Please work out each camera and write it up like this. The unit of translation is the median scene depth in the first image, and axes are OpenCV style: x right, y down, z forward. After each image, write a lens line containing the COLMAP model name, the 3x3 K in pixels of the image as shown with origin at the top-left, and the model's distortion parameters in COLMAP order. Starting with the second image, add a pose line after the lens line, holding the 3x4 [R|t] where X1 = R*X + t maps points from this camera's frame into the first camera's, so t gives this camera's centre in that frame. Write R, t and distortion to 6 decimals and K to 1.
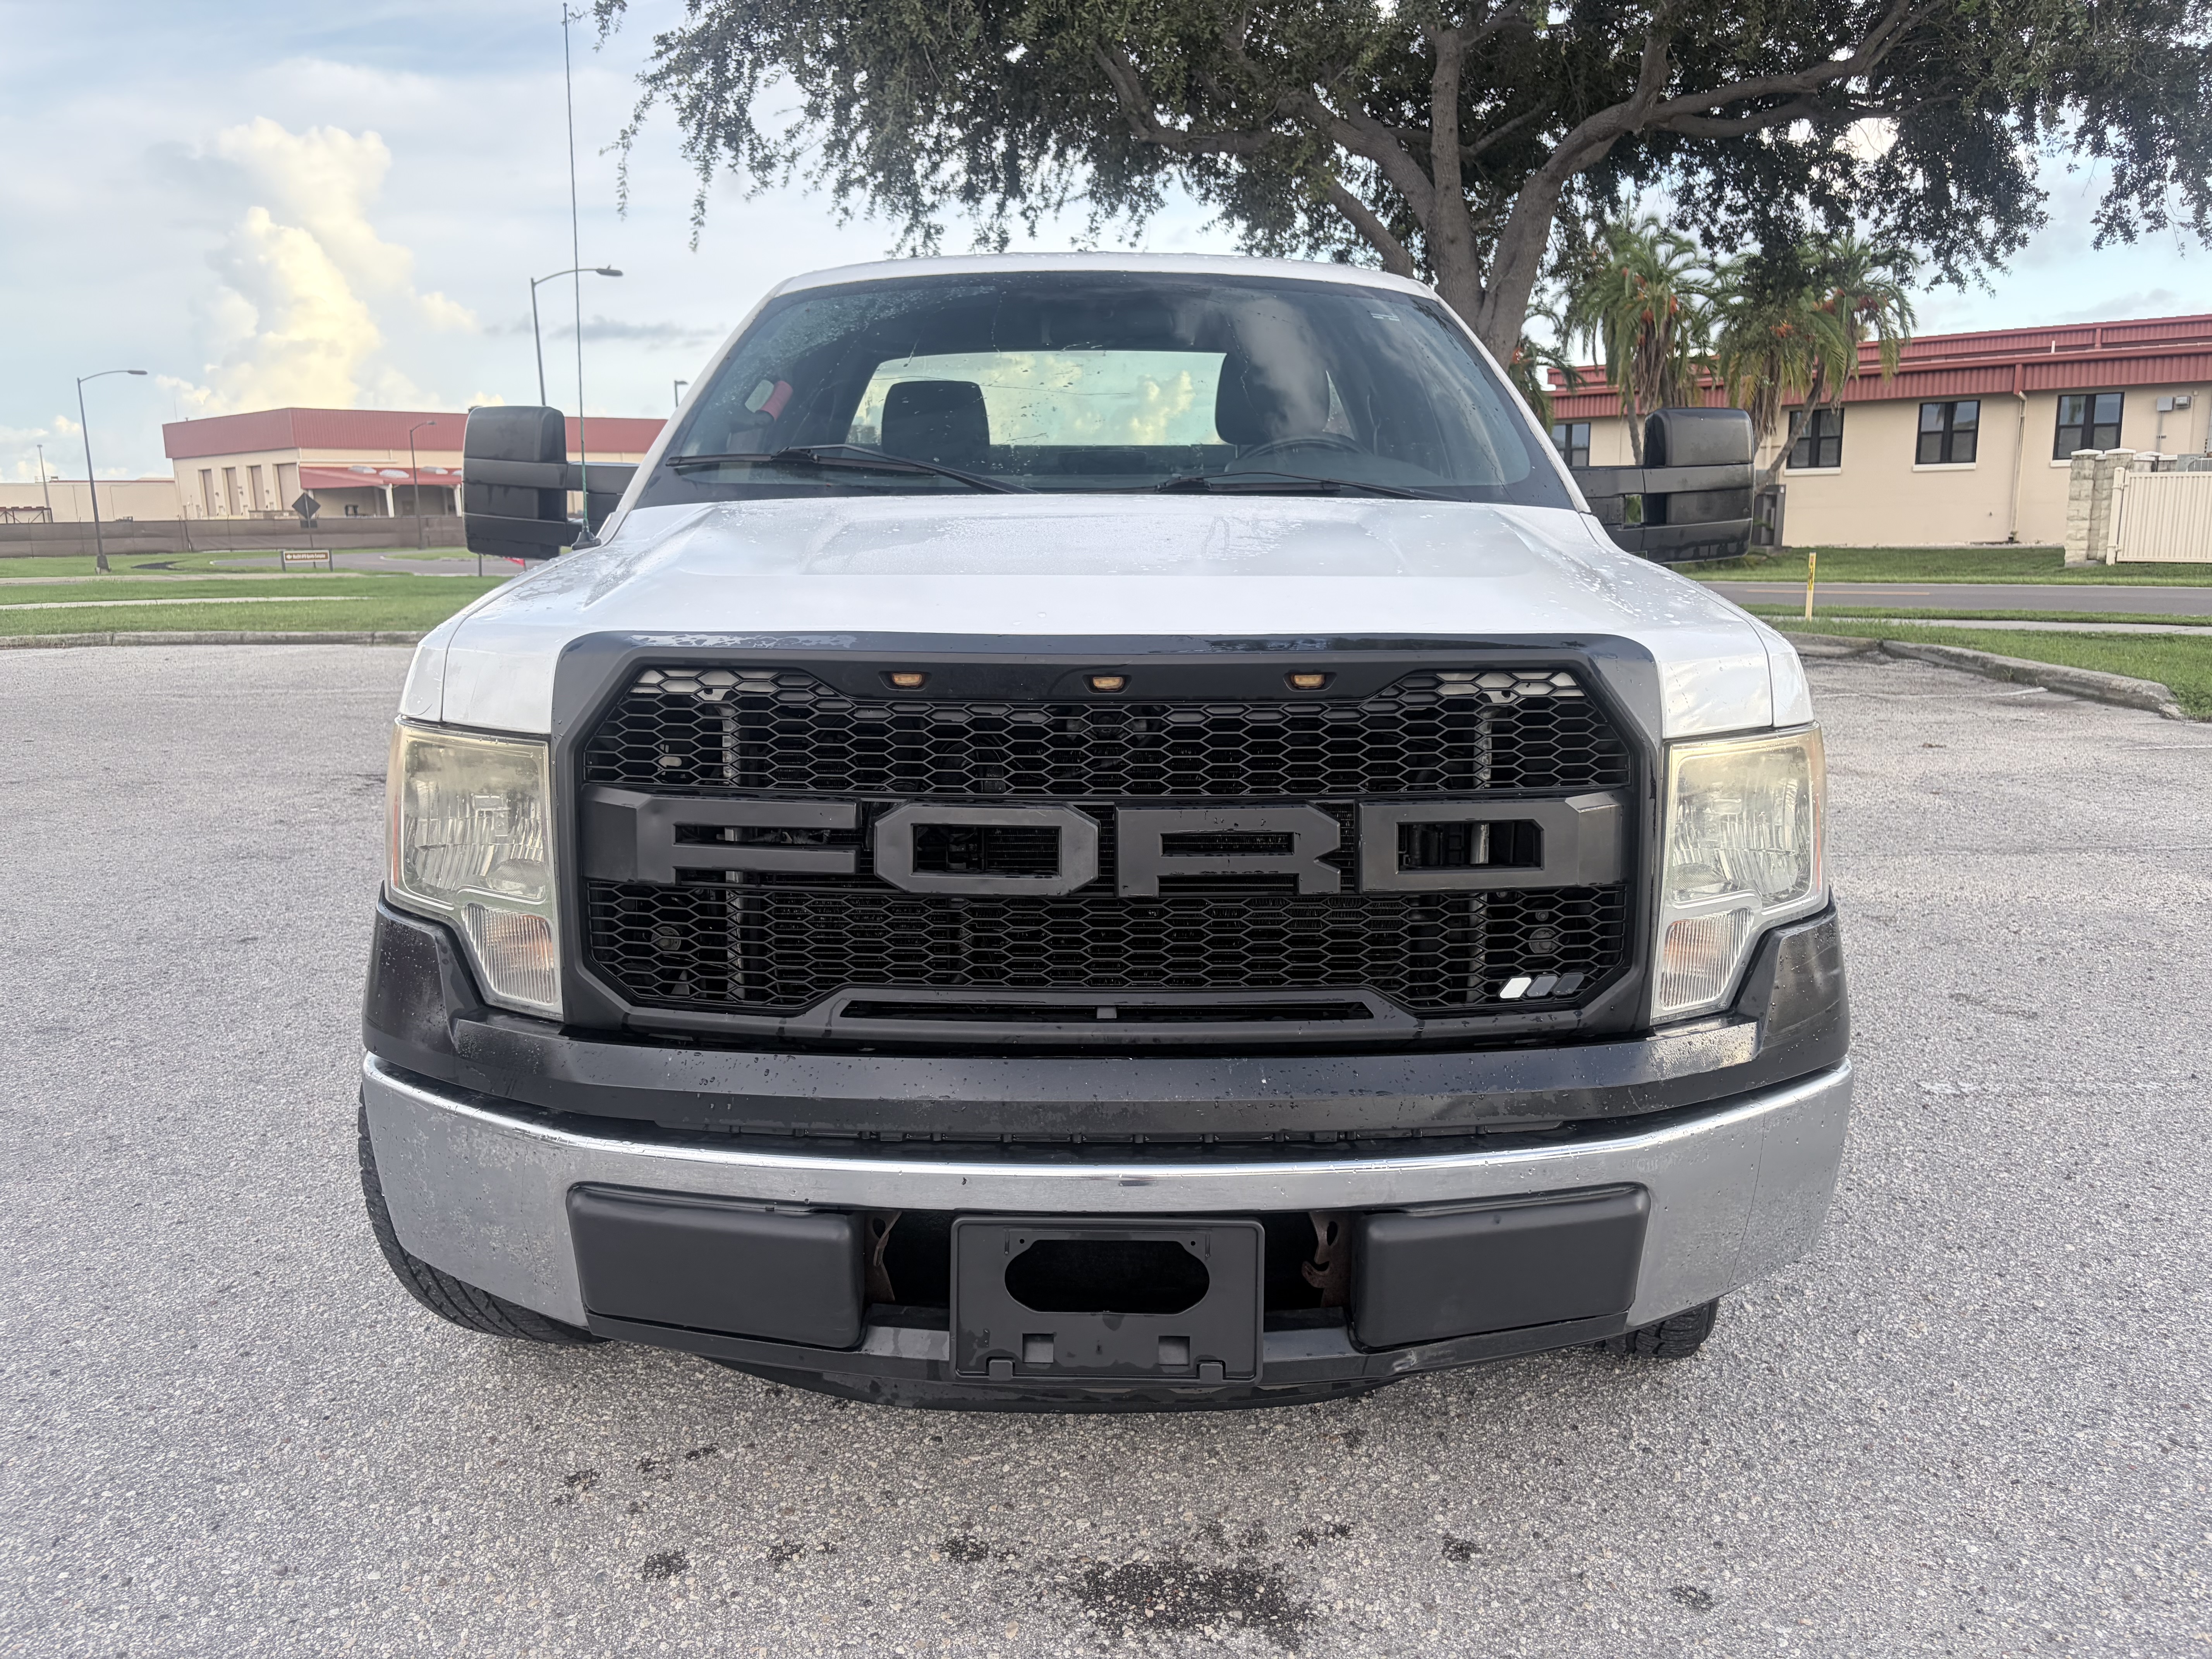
lens RADIAL K [[1688.1, 0, 1098.6], [0, 1688.1, 822.3], [0, 0, 1]] dist [0.046235, -0.052933]
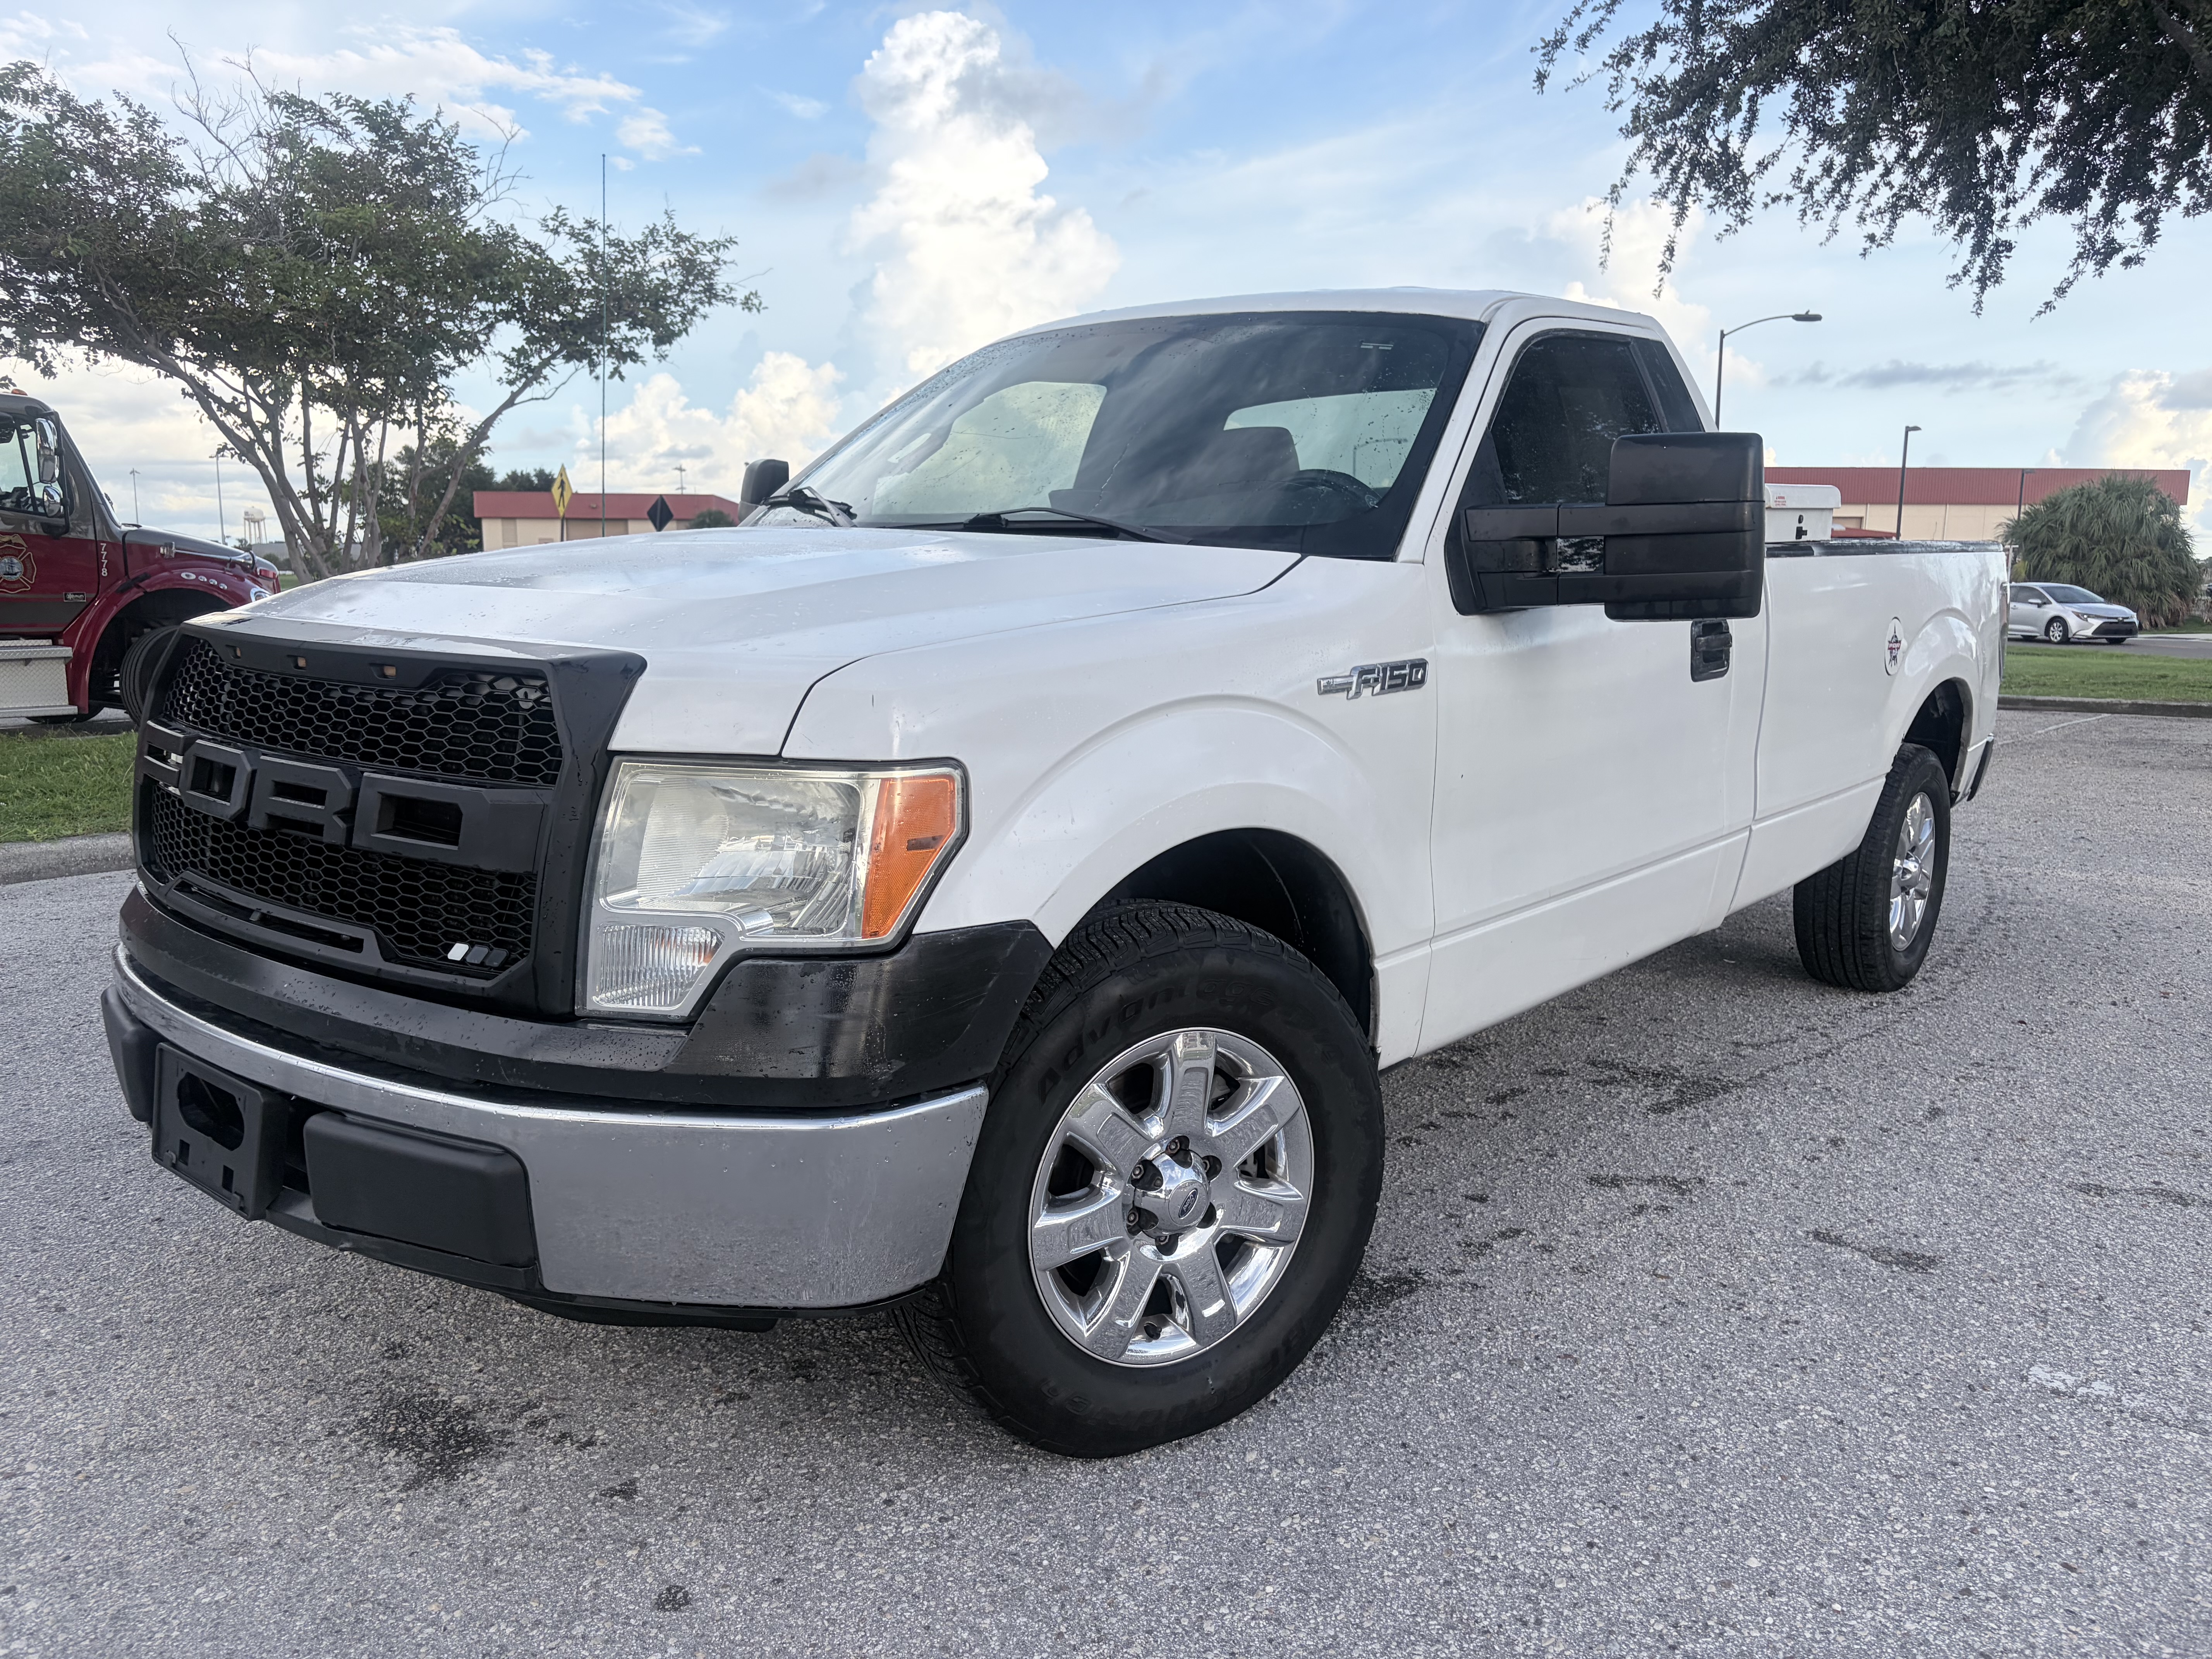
lens RADIAL K [[1688.1, 0, 1104.7], [0, 1688.1, 830.4], [0, 0, 1]] dist [0.046235, -0.052933]
pose [[0.764653, 0.118072, -0.633534, 0.519767], [-0.133821, 0.990736, 0.023127, -0.027095], [0.630395, 0.067096, 0.773369, 0.156162]]
